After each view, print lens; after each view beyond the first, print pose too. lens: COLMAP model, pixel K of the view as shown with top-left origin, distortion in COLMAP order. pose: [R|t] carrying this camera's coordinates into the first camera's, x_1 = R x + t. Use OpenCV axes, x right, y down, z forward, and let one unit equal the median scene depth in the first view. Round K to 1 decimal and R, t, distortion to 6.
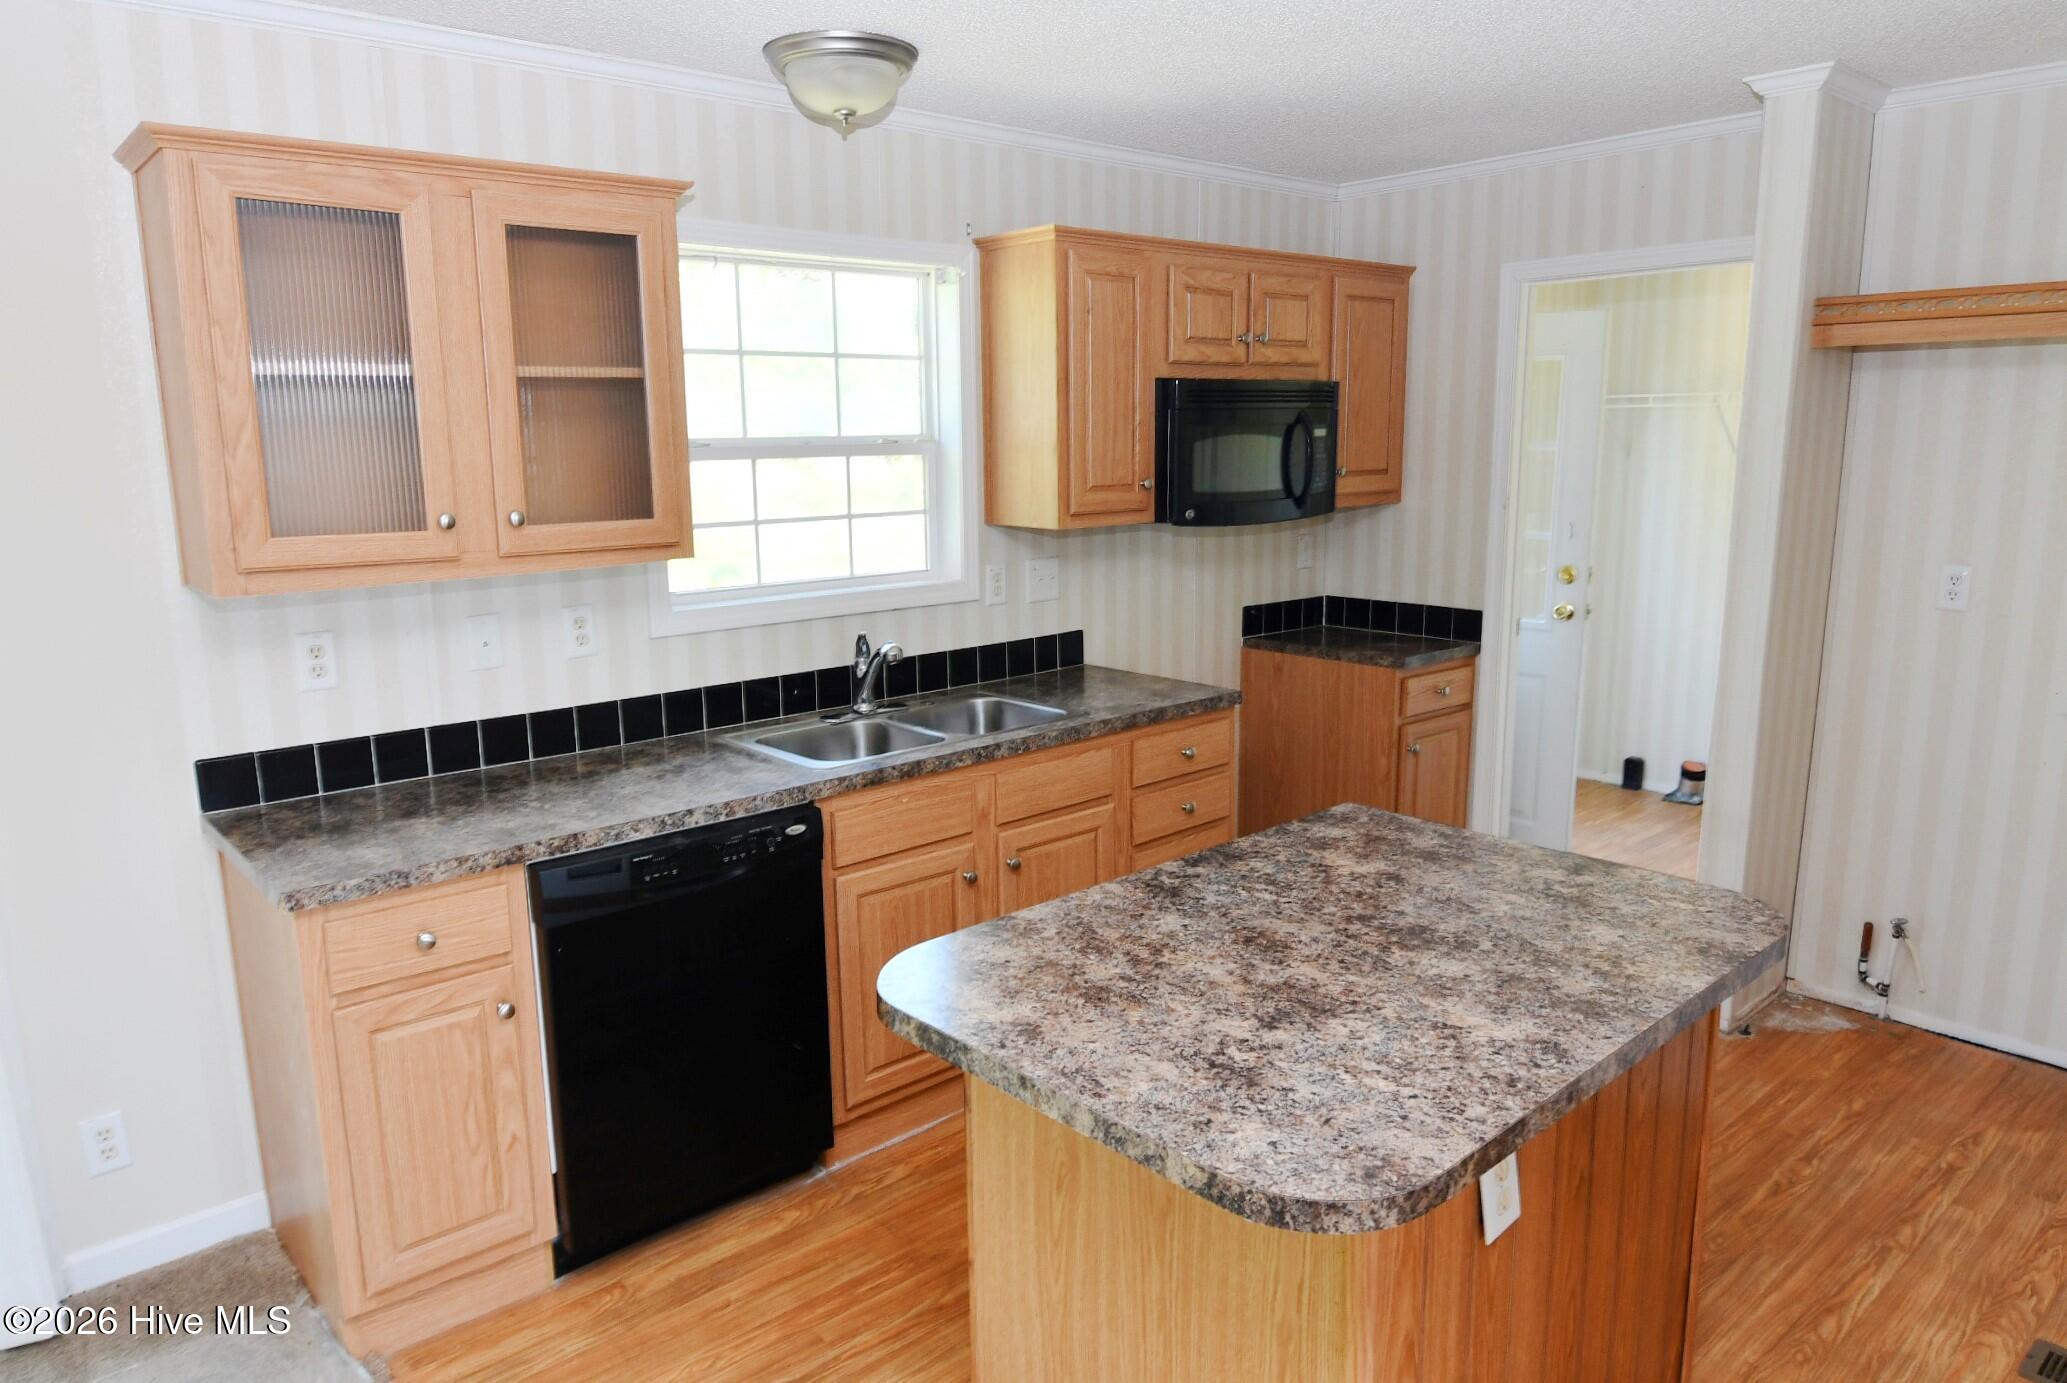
lens RADIAL K [[1344.9, 0, 1033.5], [0, 1344.9, 691.5], [0, 0, 1]] dist [-0.007097, -0.013820]
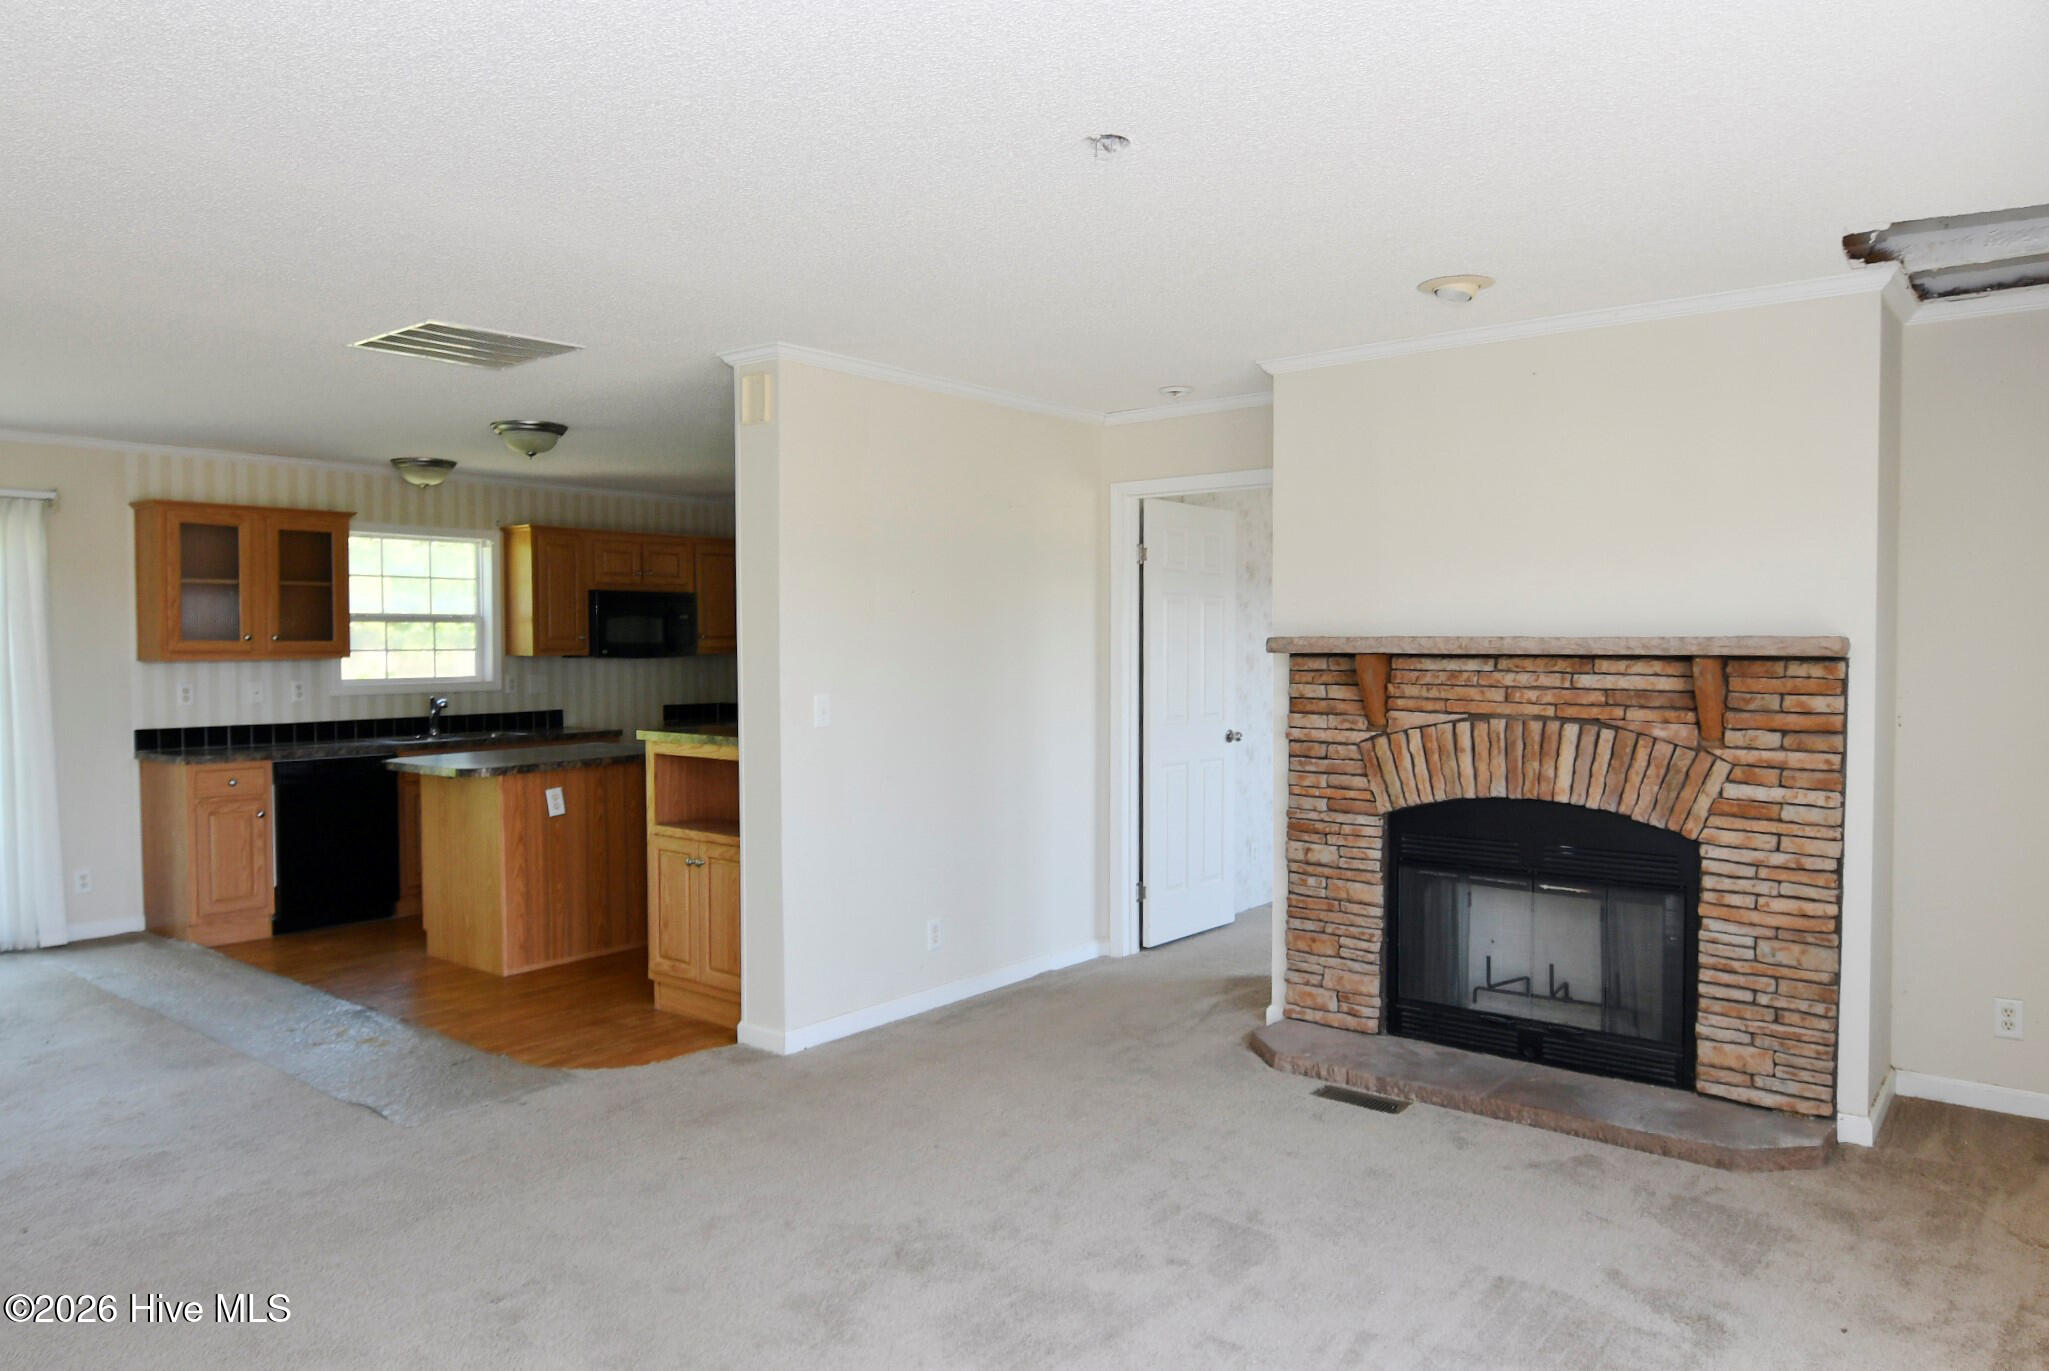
lens RADIAL K [[1333.2, 0, 1024.5], [0, 1333.2, 685.5], [0, 0, 1]] dist [-0.007097, -0.013820]
pose [[0.985416, 0.002660, 0.170139, 0.445144], [0.024859, 0.986900, -0.159407, 0.299253], [-0.168334, 0.161312, 0.972441, -1.270051]]
